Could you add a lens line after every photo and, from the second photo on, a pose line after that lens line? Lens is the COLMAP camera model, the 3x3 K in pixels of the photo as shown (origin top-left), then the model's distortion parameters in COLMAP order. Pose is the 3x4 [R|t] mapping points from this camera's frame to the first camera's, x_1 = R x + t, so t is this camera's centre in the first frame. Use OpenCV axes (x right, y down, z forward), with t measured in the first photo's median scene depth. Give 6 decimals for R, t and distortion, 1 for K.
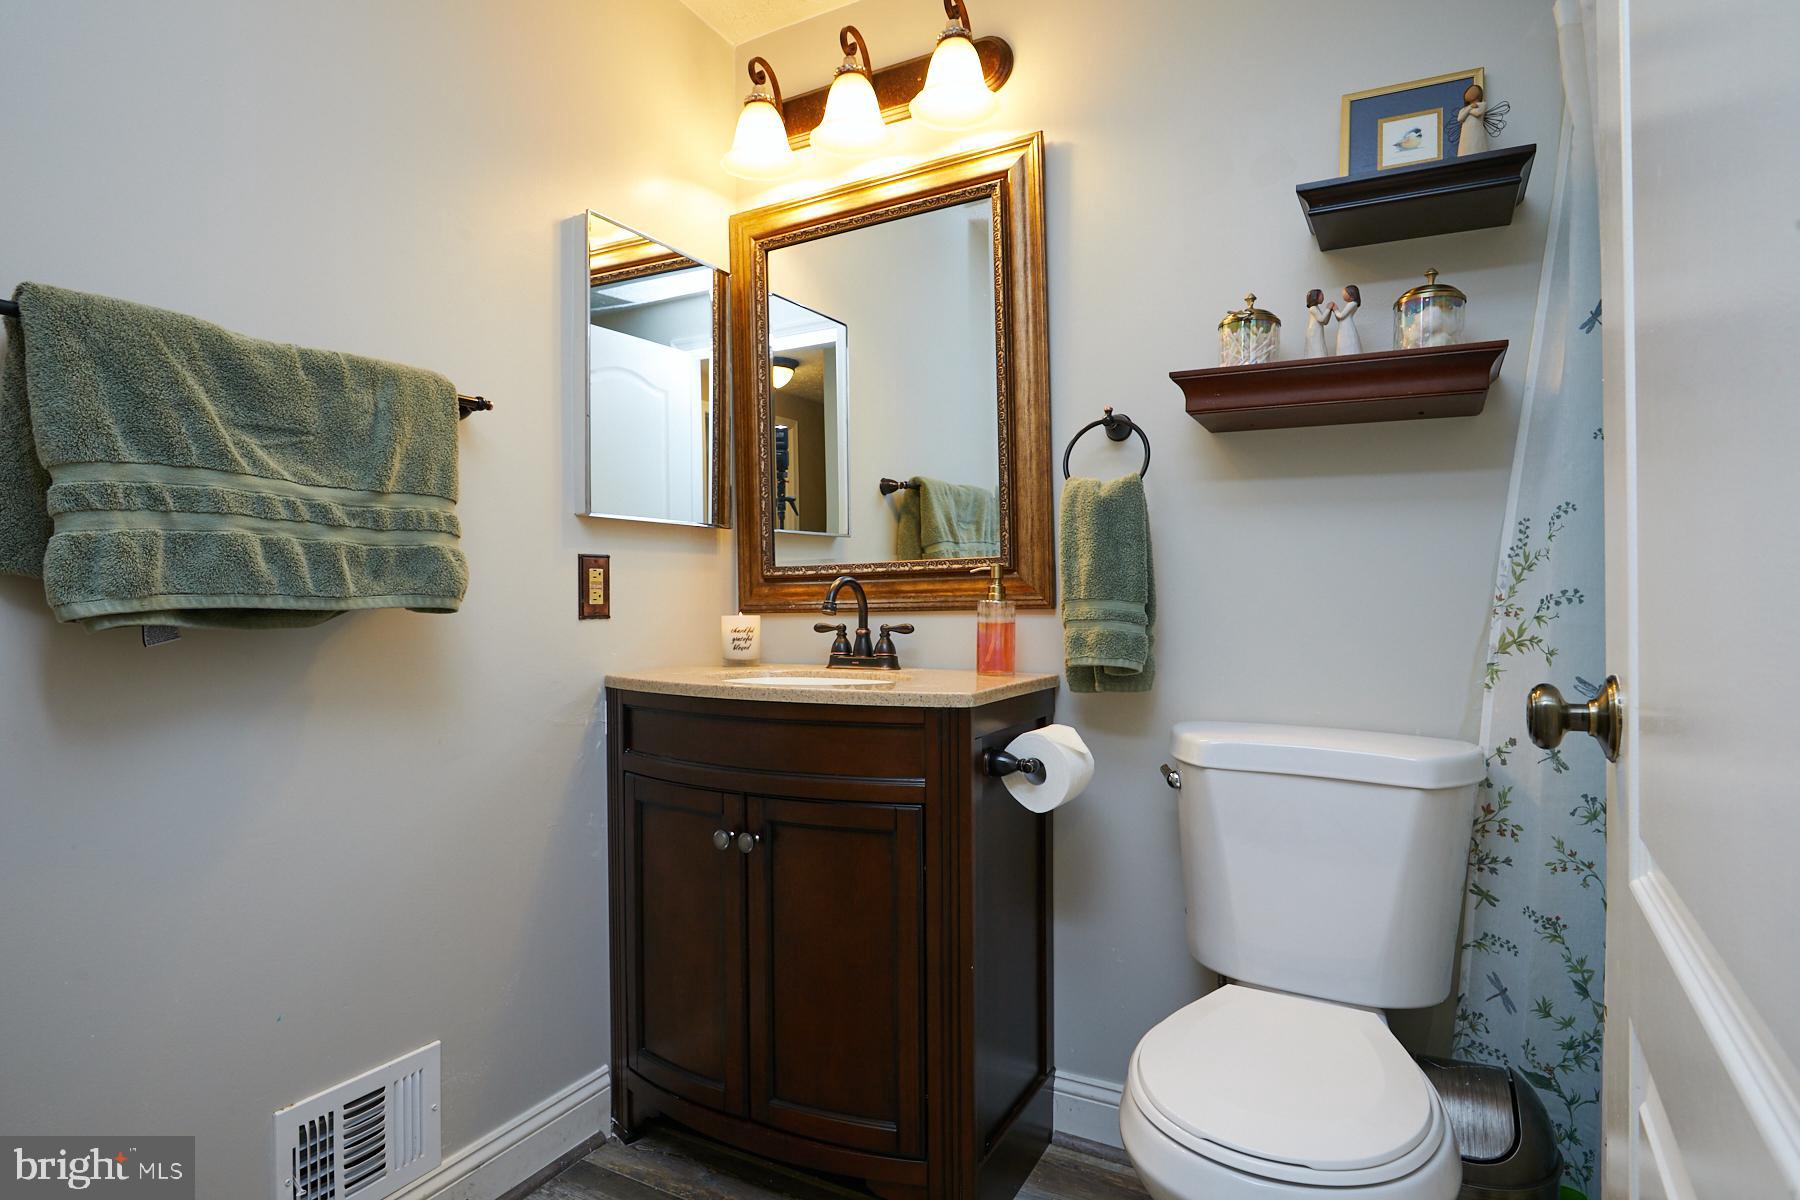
lens RADIAL K [[969.4, 0, 900.0], [0, 969.4, 600.0], [0, 0, 1]] dist [-0.022187, 0.000916]
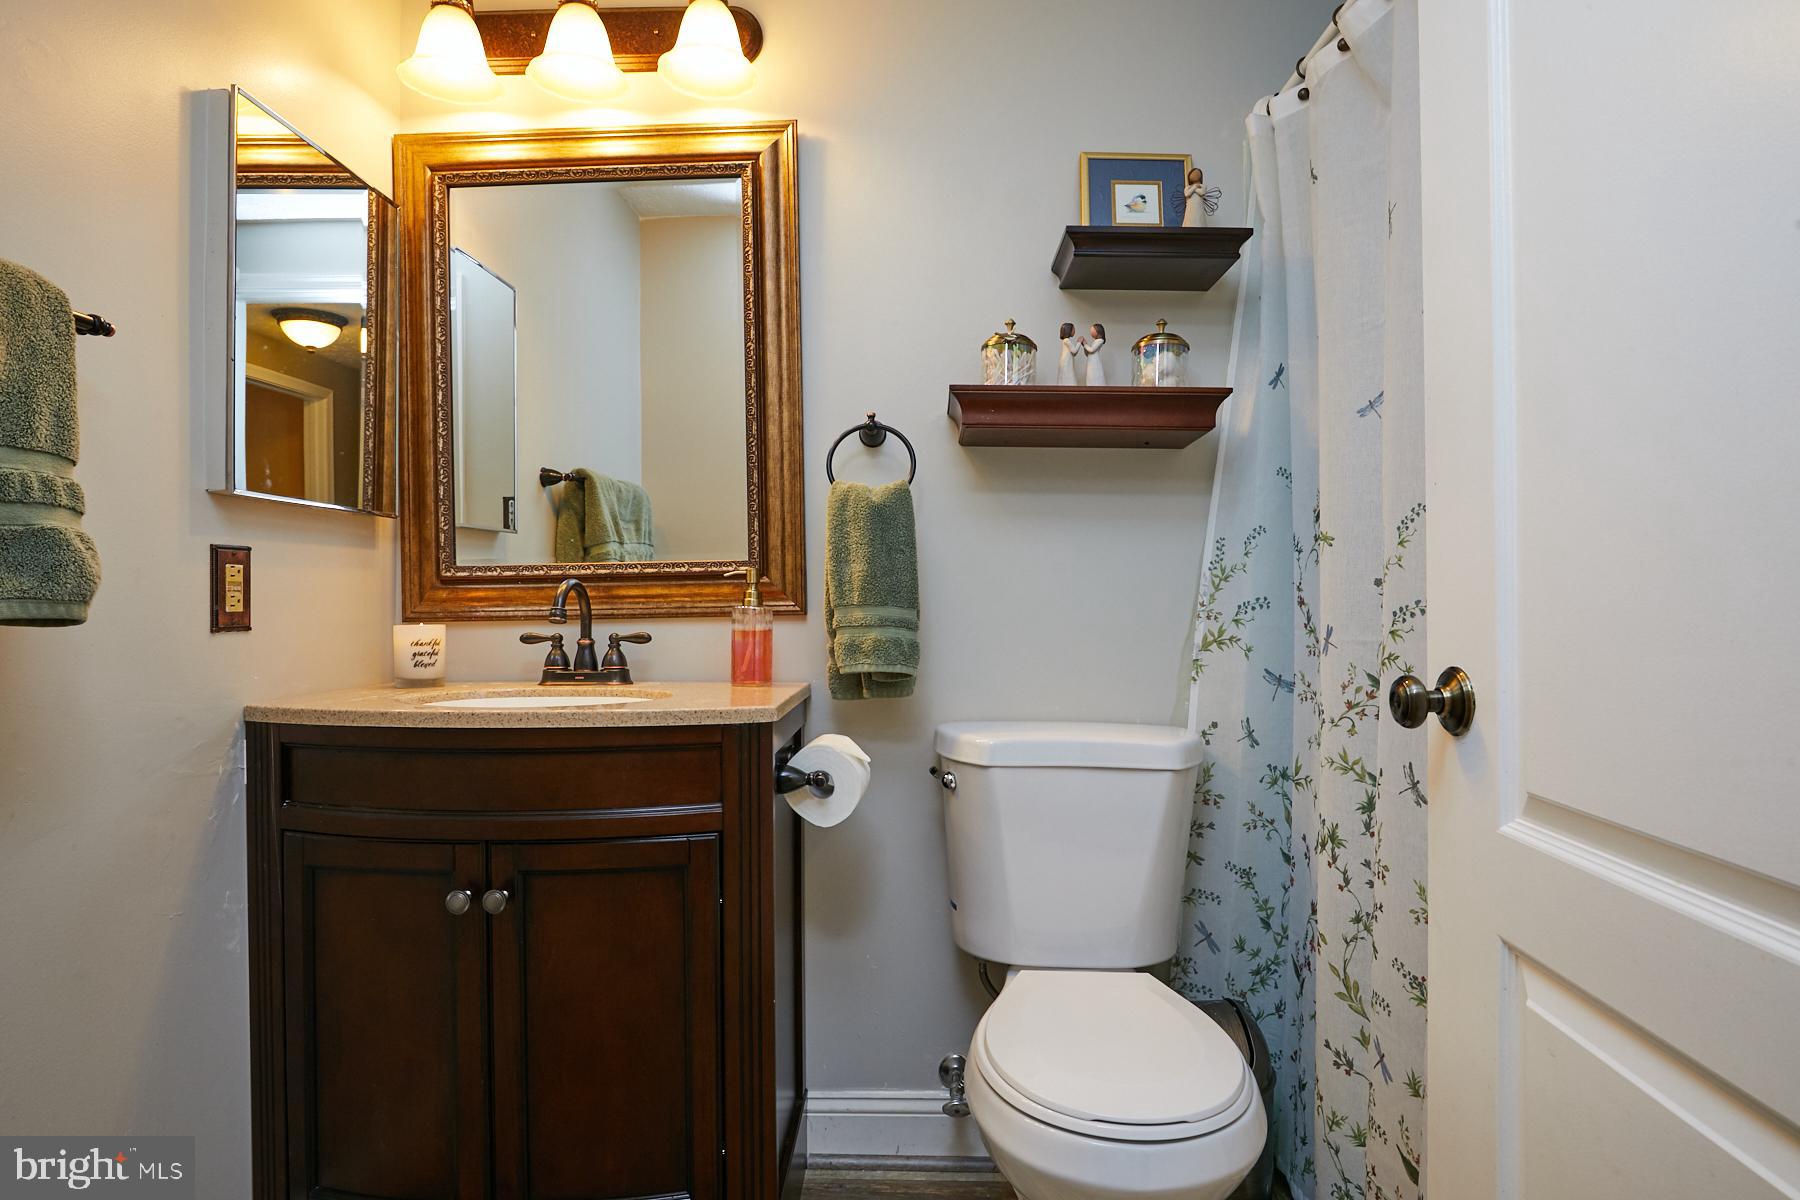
lens RADIAL K [[969.4, 0, 900.0], [0, 969.4, 600.0], [0, 0, 1]] dist [-0.022187, 0.000916]
pose [[0.879465, 0.002204, 0.475958, -0.243788], [0.000043, 0.999989, -0.004711, -0.001459], [-0.475963, 0.004163, 0.879456, 0.114718]]
